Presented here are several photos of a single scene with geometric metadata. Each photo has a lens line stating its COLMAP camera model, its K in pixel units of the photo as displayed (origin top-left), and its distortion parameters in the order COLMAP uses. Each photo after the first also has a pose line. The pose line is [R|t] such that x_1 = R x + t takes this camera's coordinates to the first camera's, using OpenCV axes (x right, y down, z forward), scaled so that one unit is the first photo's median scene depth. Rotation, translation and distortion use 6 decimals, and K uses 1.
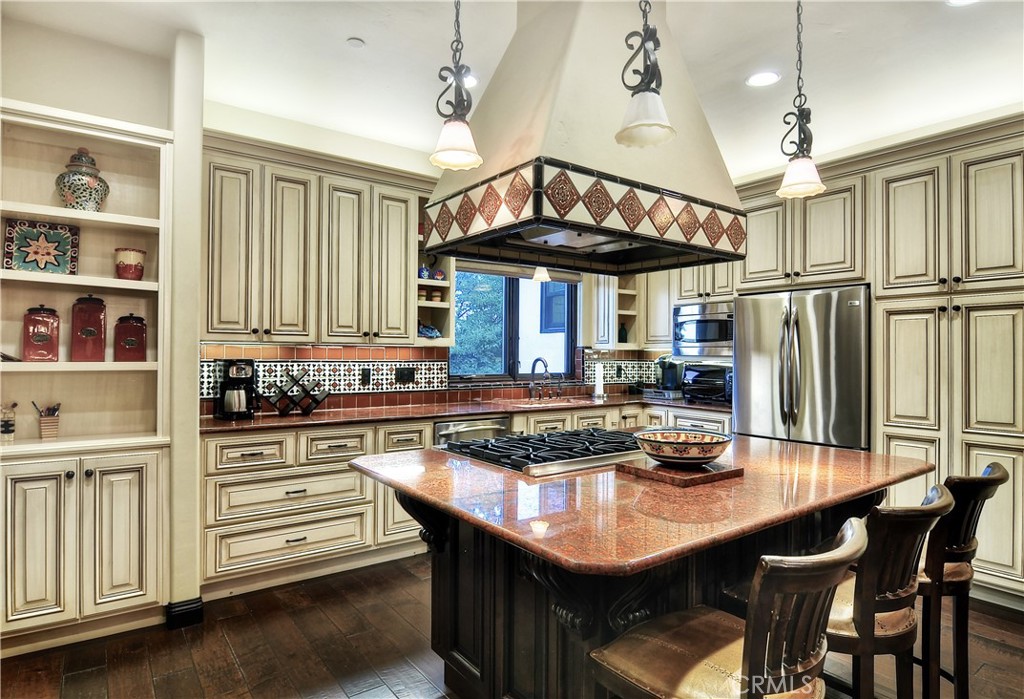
lens RADIAL K [[562.3, 0, 512.0], [0, 562.3, 349.5], [0, 0, 1]] dist [-0.021721, -0.001203]
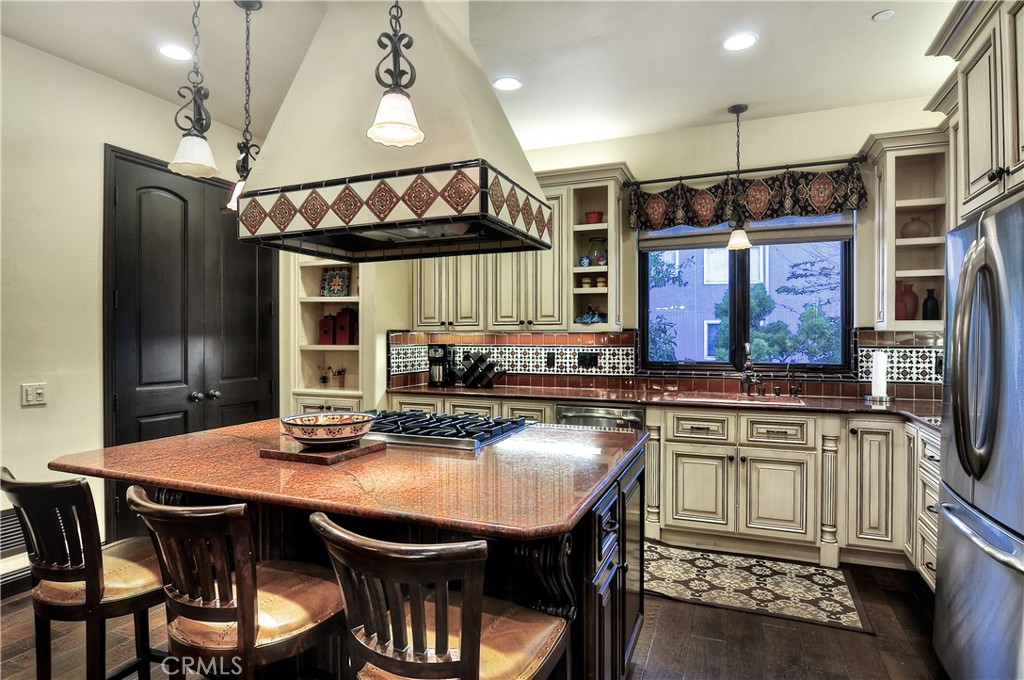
lens RADIAL K [[552.8, 0, 512.0], [0, 552.8, 340.0], [0, 0, 1]] dist [-0.005001, -0.012370]
pose [[0.524093, -0.003283, -0.851655, 0.668886], [0.011734, 0.999925, 0.003367, 0.004265], [0.851580, -0.011758, 0.524093, 0.368411]]
